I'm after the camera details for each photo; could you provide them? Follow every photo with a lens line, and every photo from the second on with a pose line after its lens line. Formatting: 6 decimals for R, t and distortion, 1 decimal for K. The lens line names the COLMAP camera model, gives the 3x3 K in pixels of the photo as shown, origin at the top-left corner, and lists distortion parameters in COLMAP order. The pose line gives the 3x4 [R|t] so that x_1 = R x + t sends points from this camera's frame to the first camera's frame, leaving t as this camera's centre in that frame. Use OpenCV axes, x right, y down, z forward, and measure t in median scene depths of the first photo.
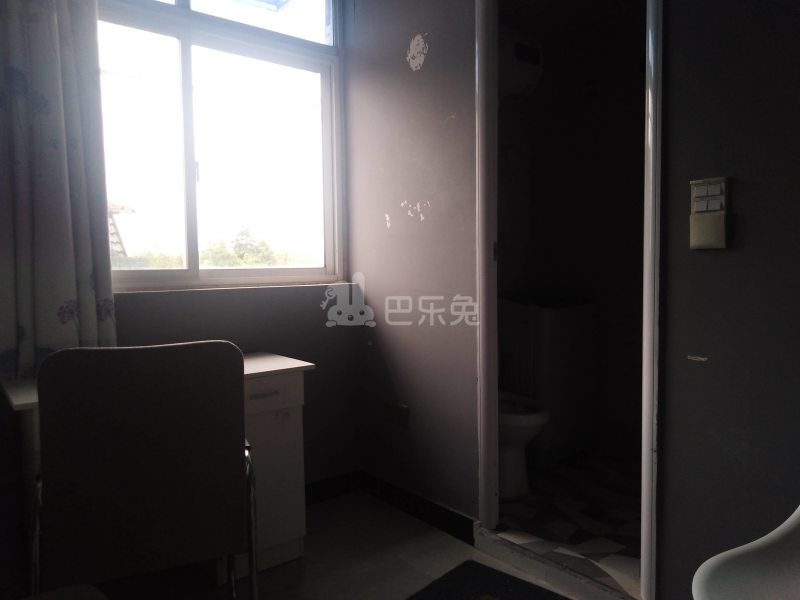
lens RADIAL K [[591.1, 0, 393.5], [0, 591.1, 300.4], [0, 0, 1]] dist [0.019421, -0.019285]
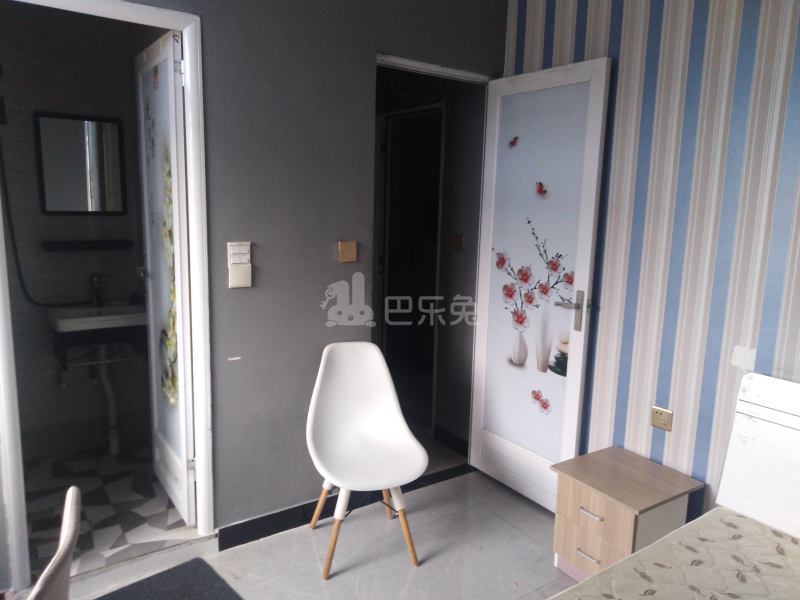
lens RADIAL K [[591.1, 0, 400.7], [0, 591.1, 303.2], [0, 0, 1]] dist [0.019421, -0.019285]
pose [[0.082078, -0.153330, 0.984760, -0.937150], [0.031436, 0.988001, 0.151214, -0.263536], [-0.996130, 0.018546, 0.085914, 0.457896]]
